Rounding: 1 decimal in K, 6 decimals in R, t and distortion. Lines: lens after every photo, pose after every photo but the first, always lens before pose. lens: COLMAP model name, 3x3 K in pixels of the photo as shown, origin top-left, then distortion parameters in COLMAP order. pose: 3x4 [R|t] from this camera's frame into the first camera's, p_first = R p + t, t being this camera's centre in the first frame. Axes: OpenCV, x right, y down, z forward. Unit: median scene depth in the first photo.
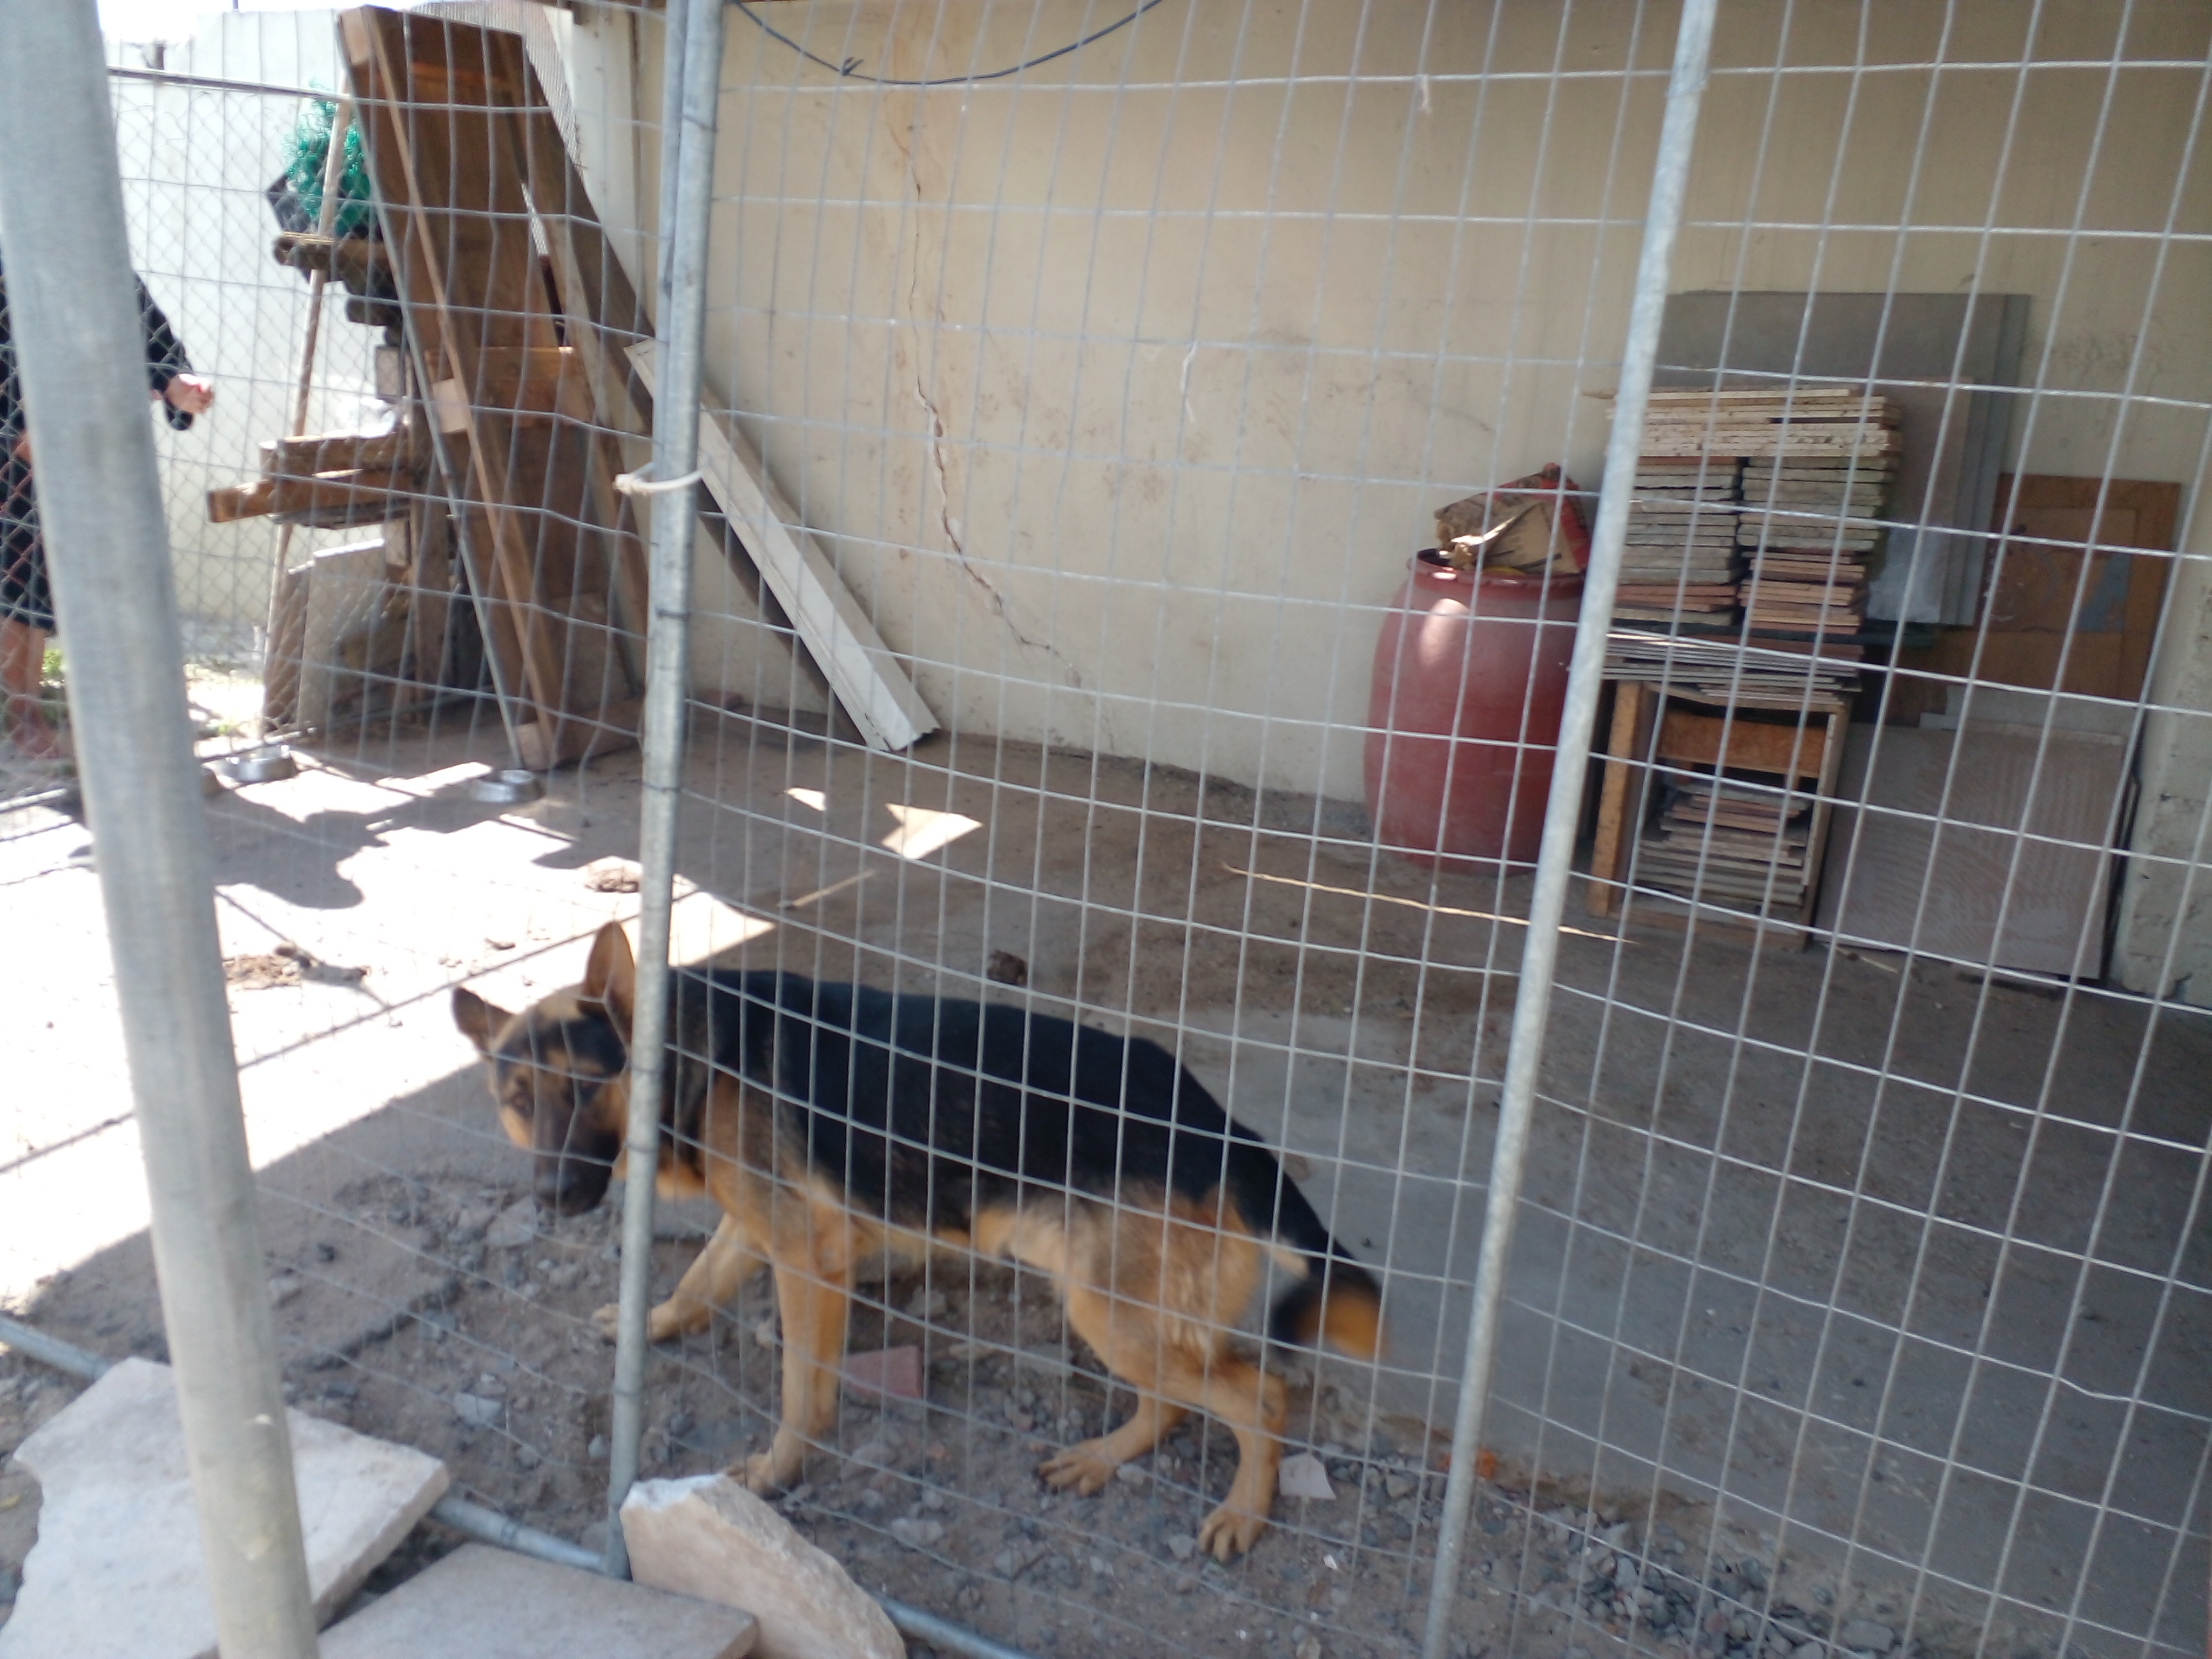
lens RADIAL K [[1788.9, 0, 1106.0], [0, 1788.9, 829.5], [0, 0, 1]] dist [0.126547, -0.274819]
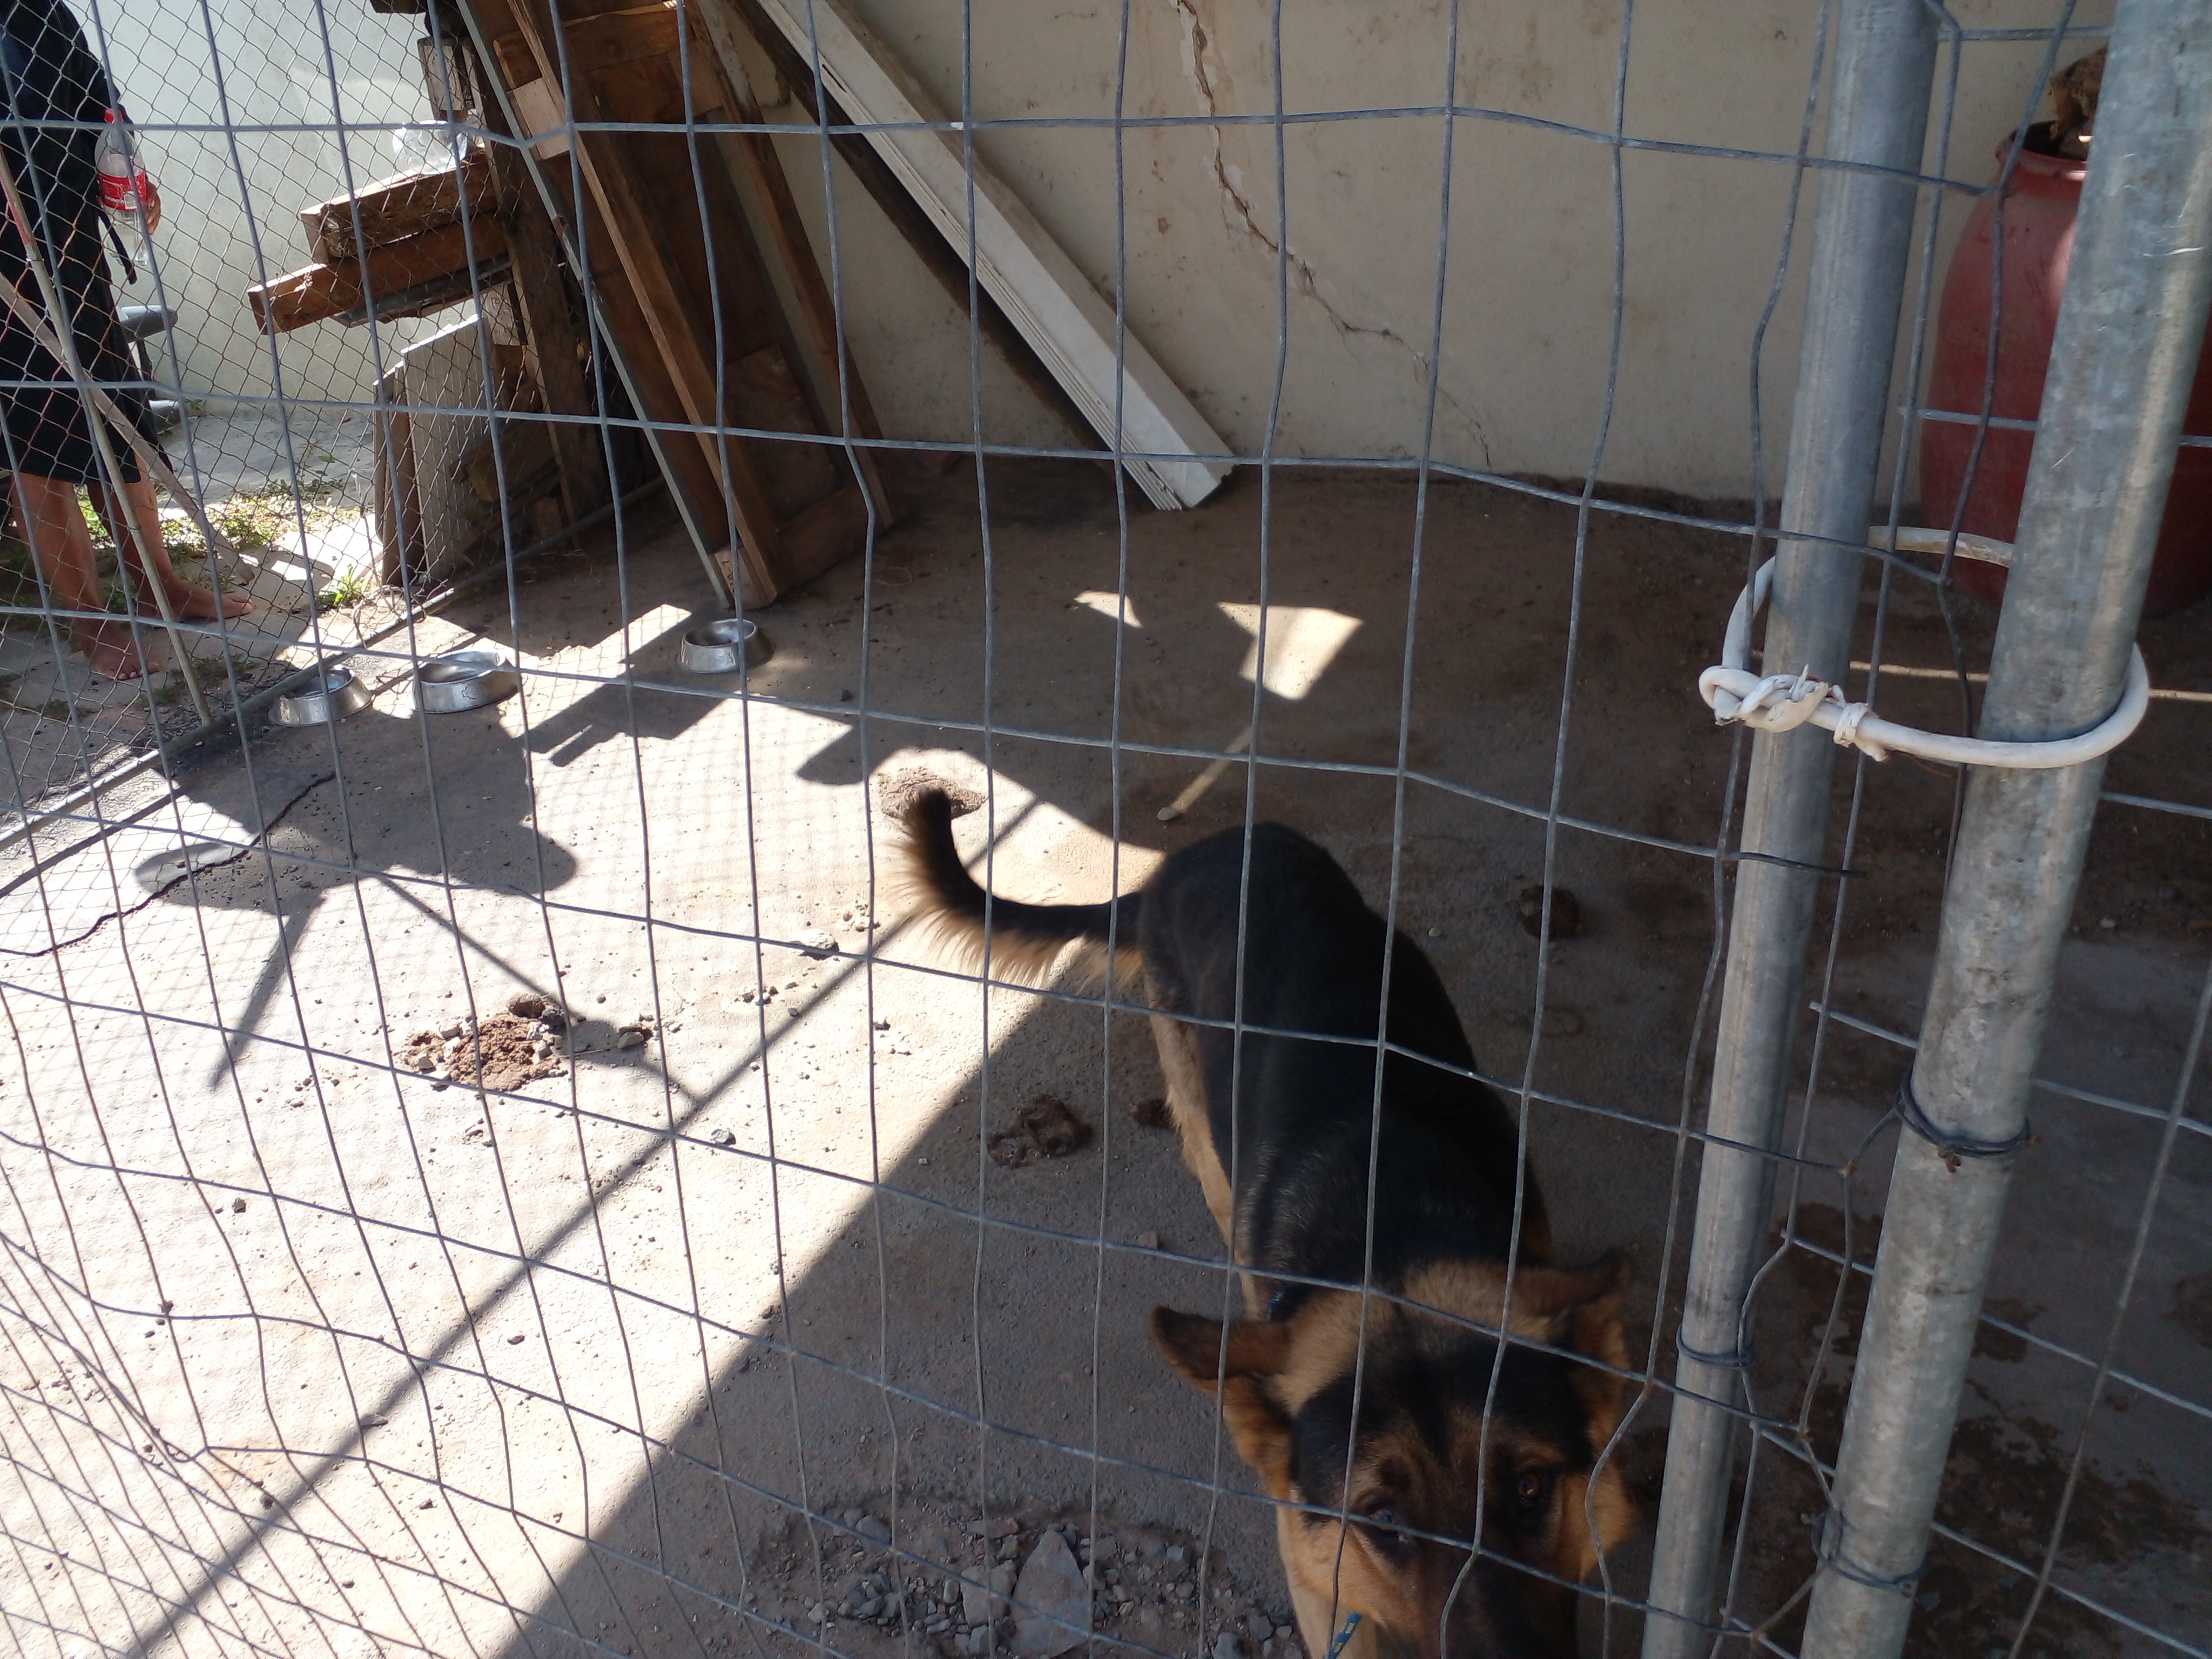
lens RADIAL K [[1824.8, 0, 1102.9], [0, 1824.8, 885.4], [0, 0, 1]] dist [0.066396, -0.148757]
pose [[0.989501, -0.117109, -0.084693, -0.123885], [0.134202, 0.962023, 0.237701, -0.090039], [0.053640, -0.246571, 0.967639, 0.250735]]
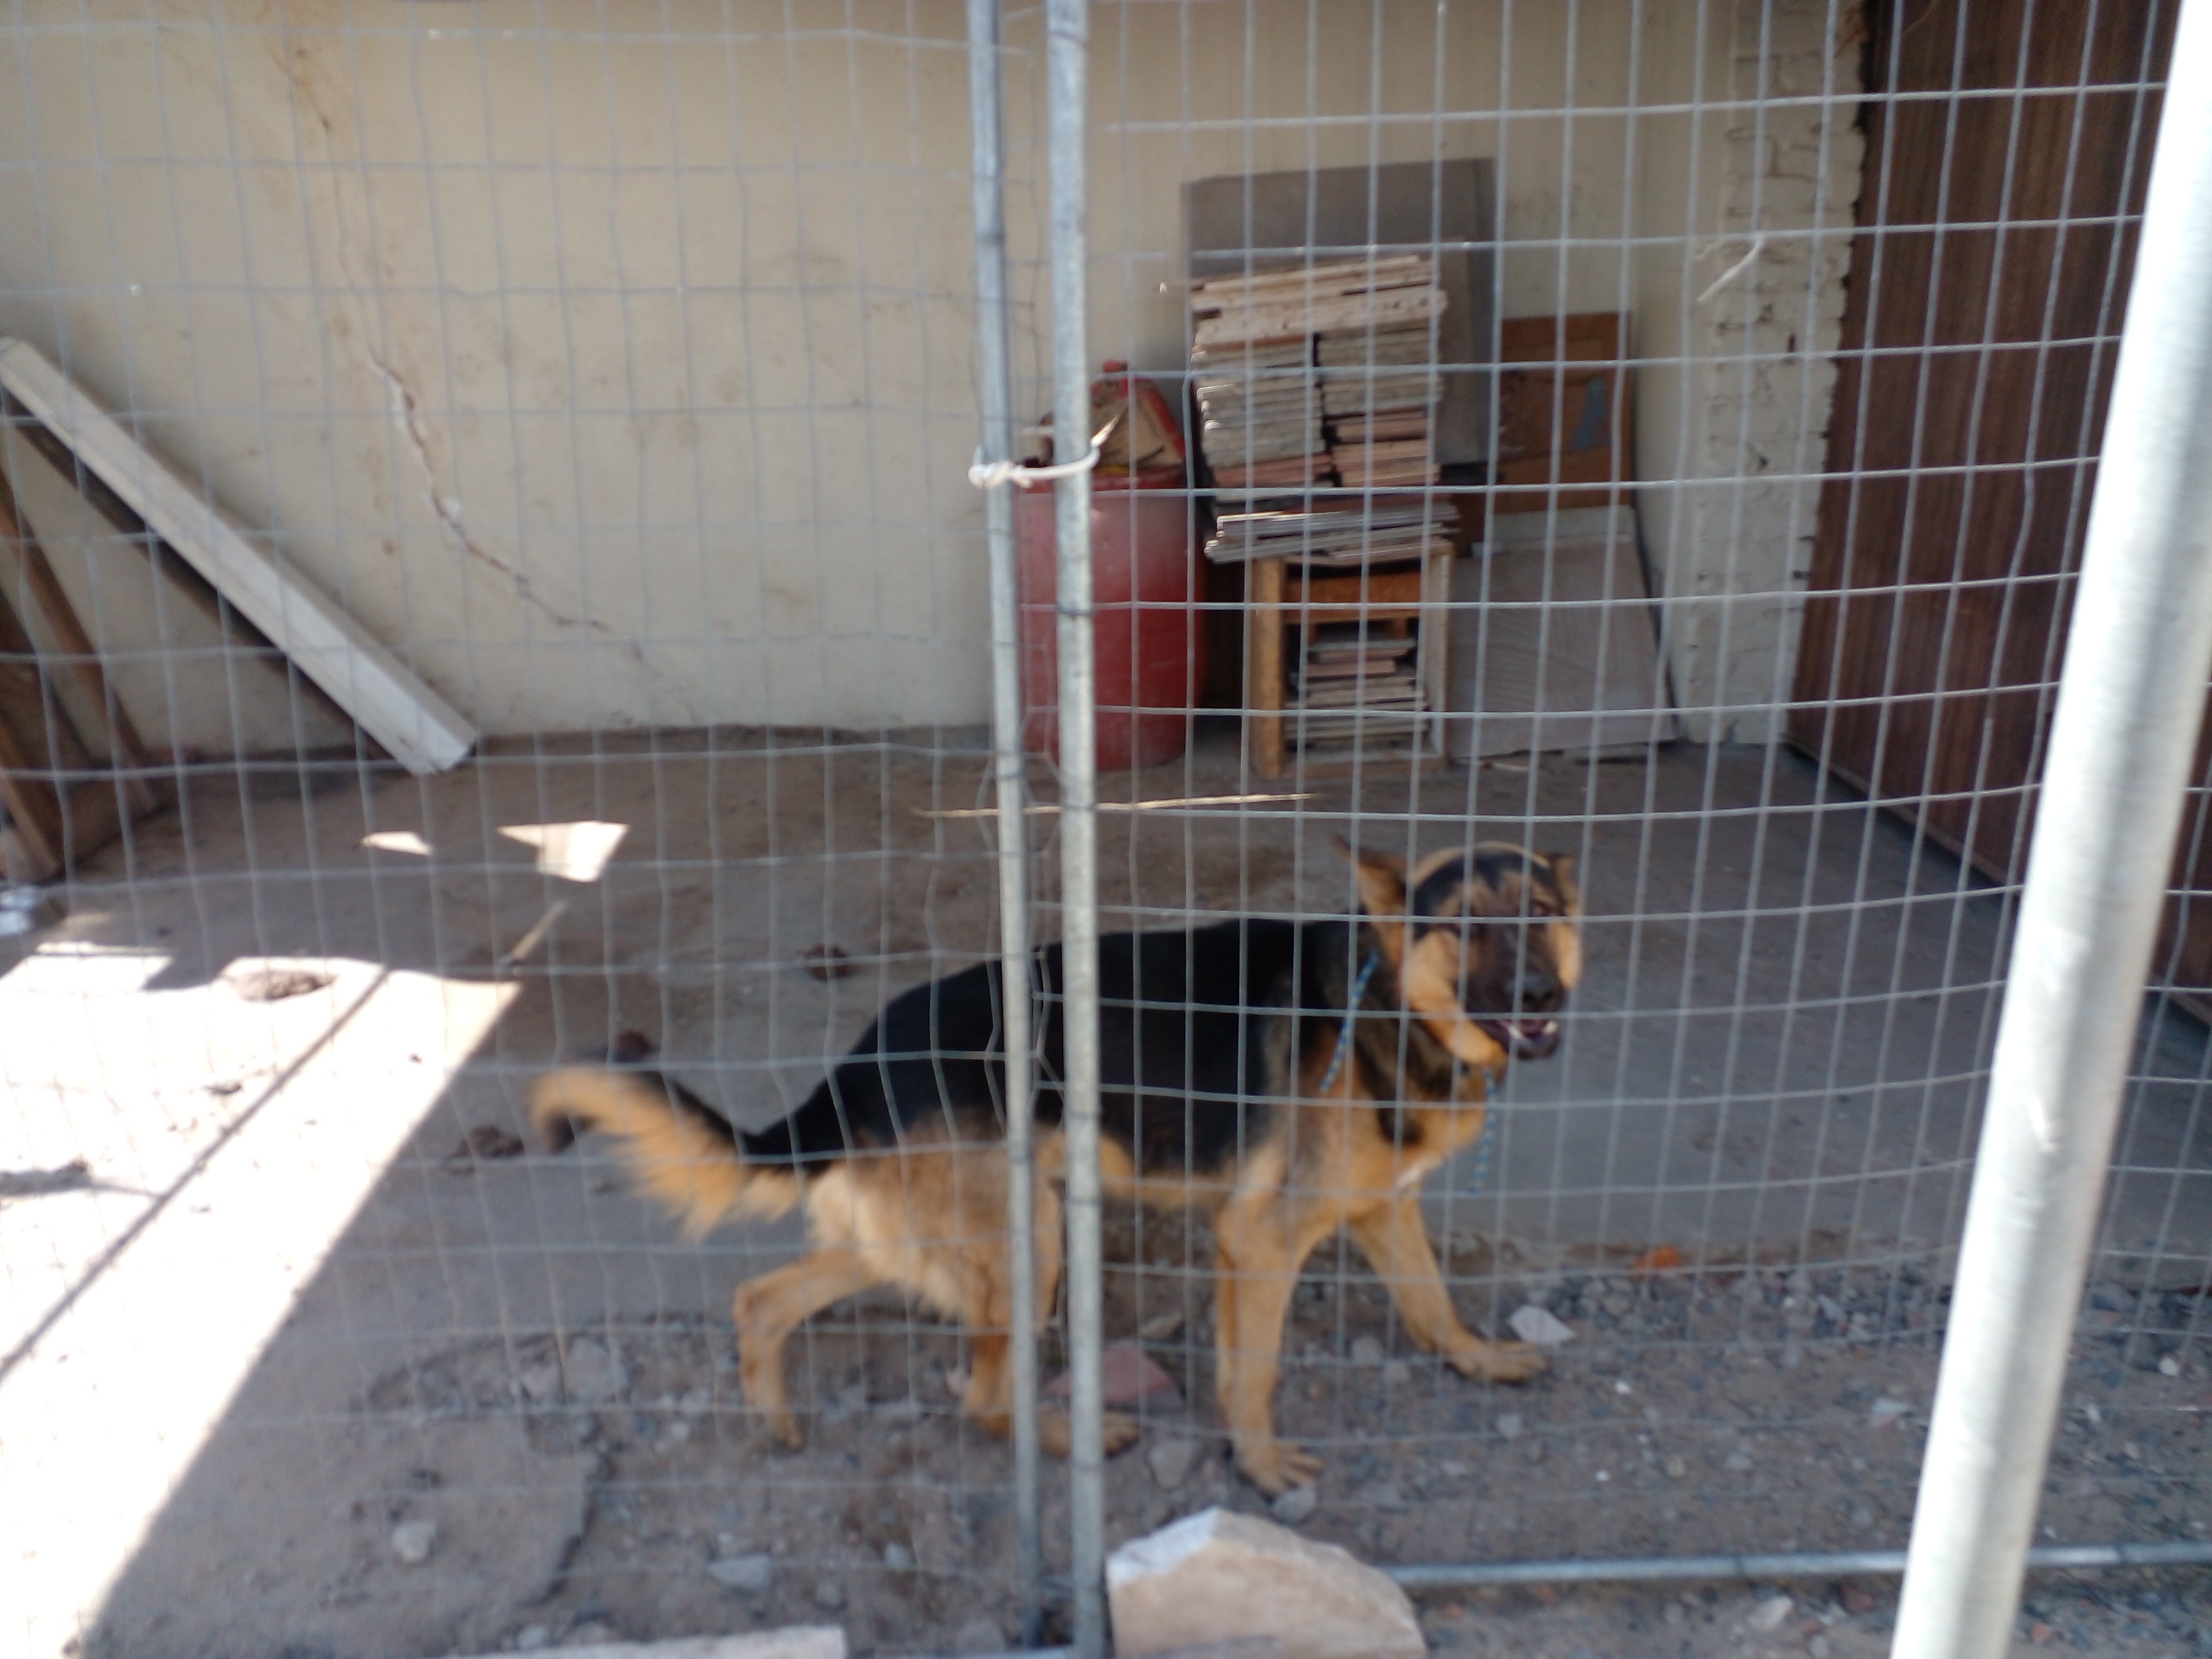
lens RADIAL K [[1769.3, 0, 1111.4], [0, 1769.3, 868.1], [0, 0, 1]] dist [0.132285, -0.210641]
pose [[0.889846, -0.231686, 0.393059, -0.212649], [0.203477, 0.972580, 0.112628, -0.034575], [-0.408376, -0.020243, 0.912589, 0.064773]]
